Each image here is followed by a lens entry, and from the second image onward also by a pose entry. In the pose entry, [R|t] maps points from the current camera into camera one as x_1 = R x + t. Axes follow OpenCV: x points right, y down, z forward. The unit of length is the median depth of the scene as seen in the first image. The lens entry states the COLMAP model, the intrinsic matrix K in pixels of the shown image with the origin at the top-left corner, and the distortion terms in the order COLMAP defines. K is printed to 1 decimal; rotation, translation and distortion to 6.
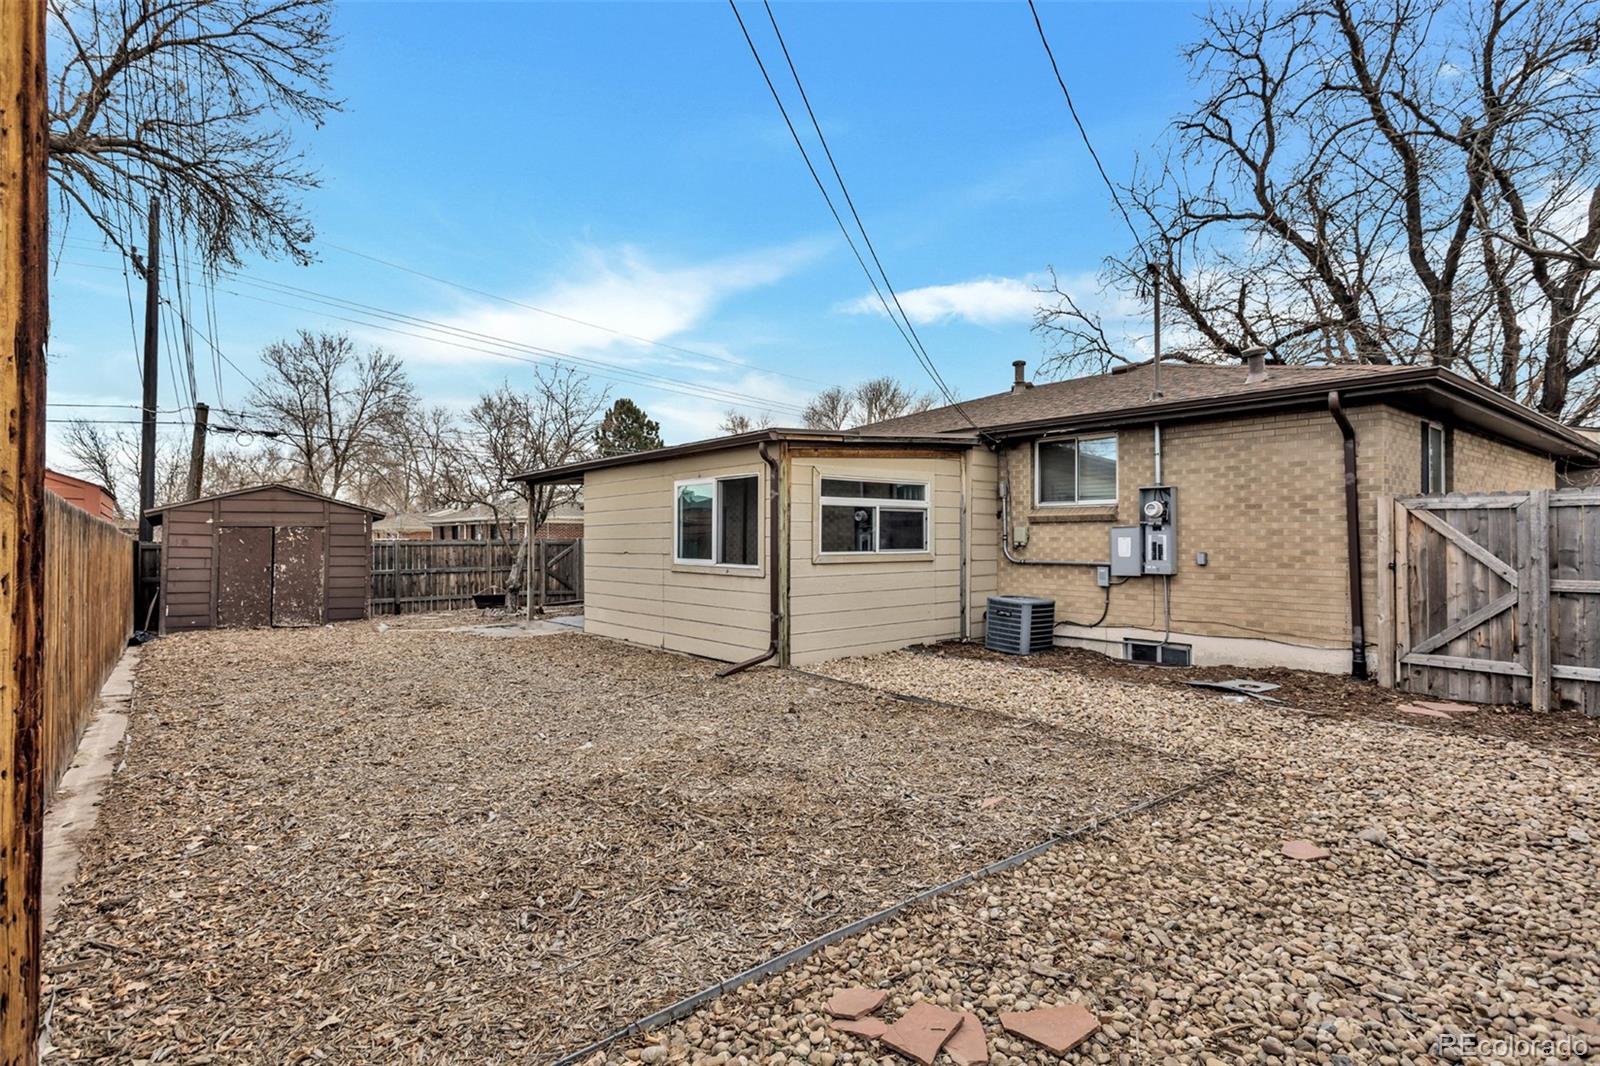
lens RADIAL K [[793.4, 0, 800.0], [0, 793.4, 533.0], [0, 0, 1]] dist [-0.002691, -0.000368]
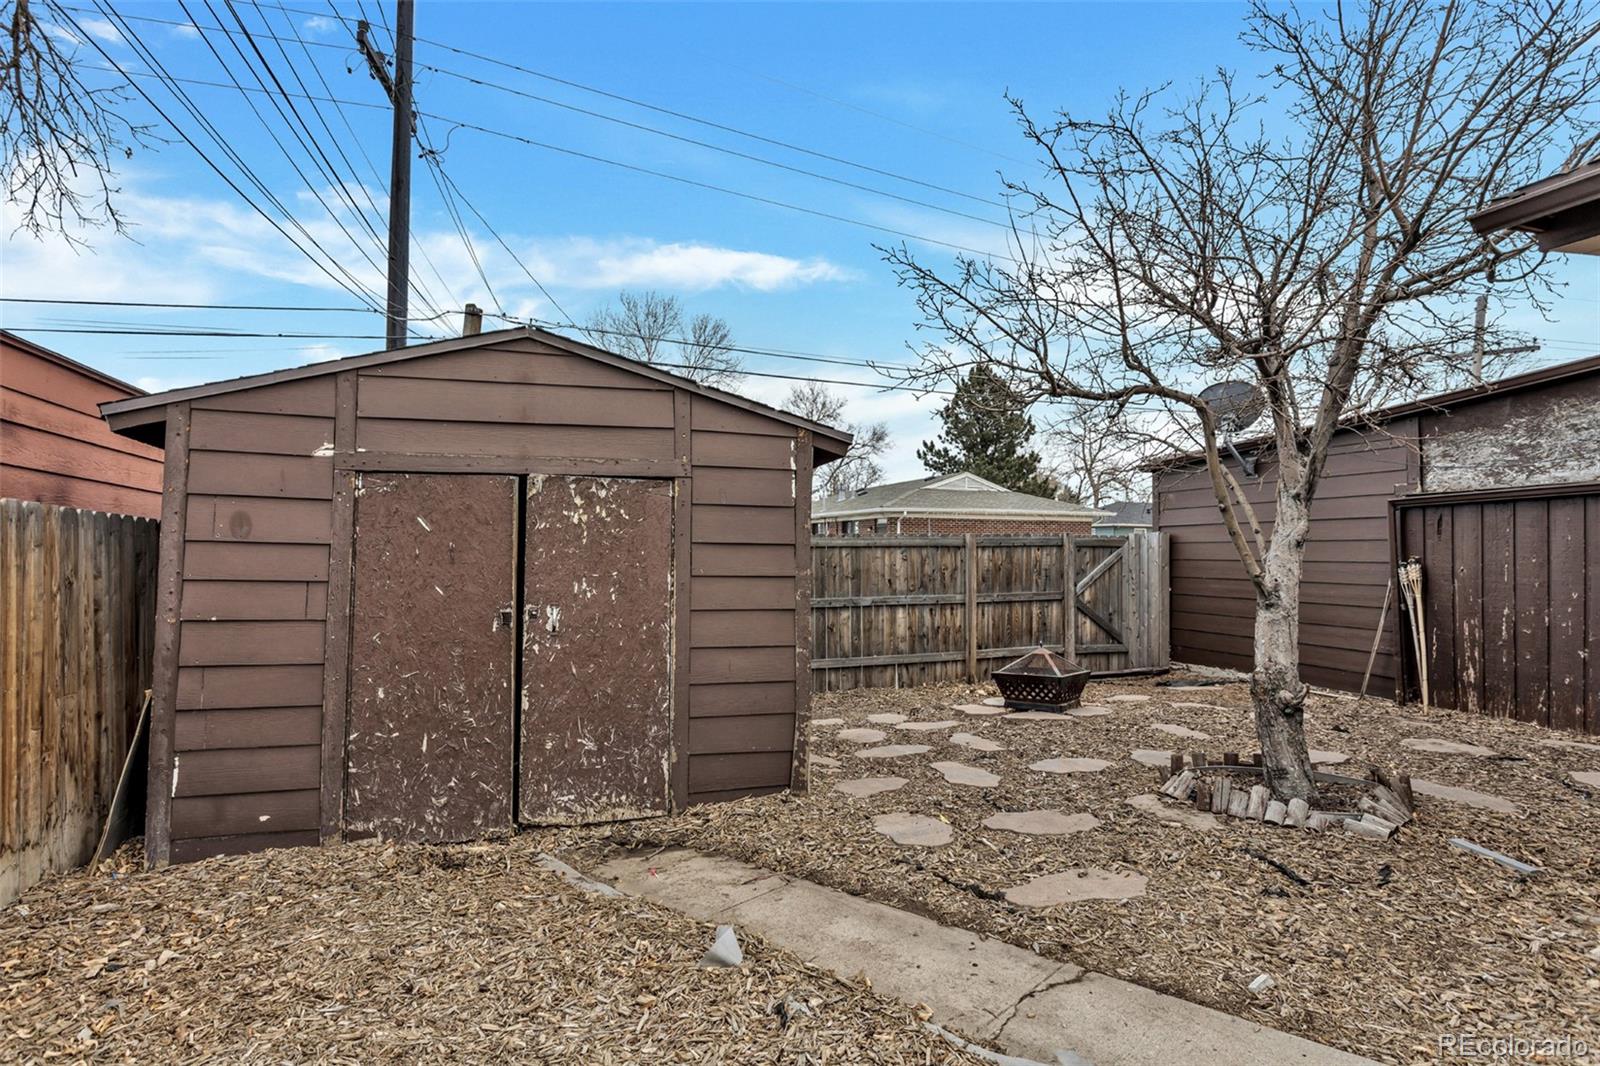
lens RADIAL K [[834.6, 0, 800.0], [0, 834.6, 533.0], [0, 0, 1]] dist [0.002399, 0.001059]
pose [[0.936942, -0.006263, -0.349430, -0.323340], [0.003440, 0.999956, -0.008699, 0.011521], [0.349469, 0.006948, 0.936922, 0.522665]]
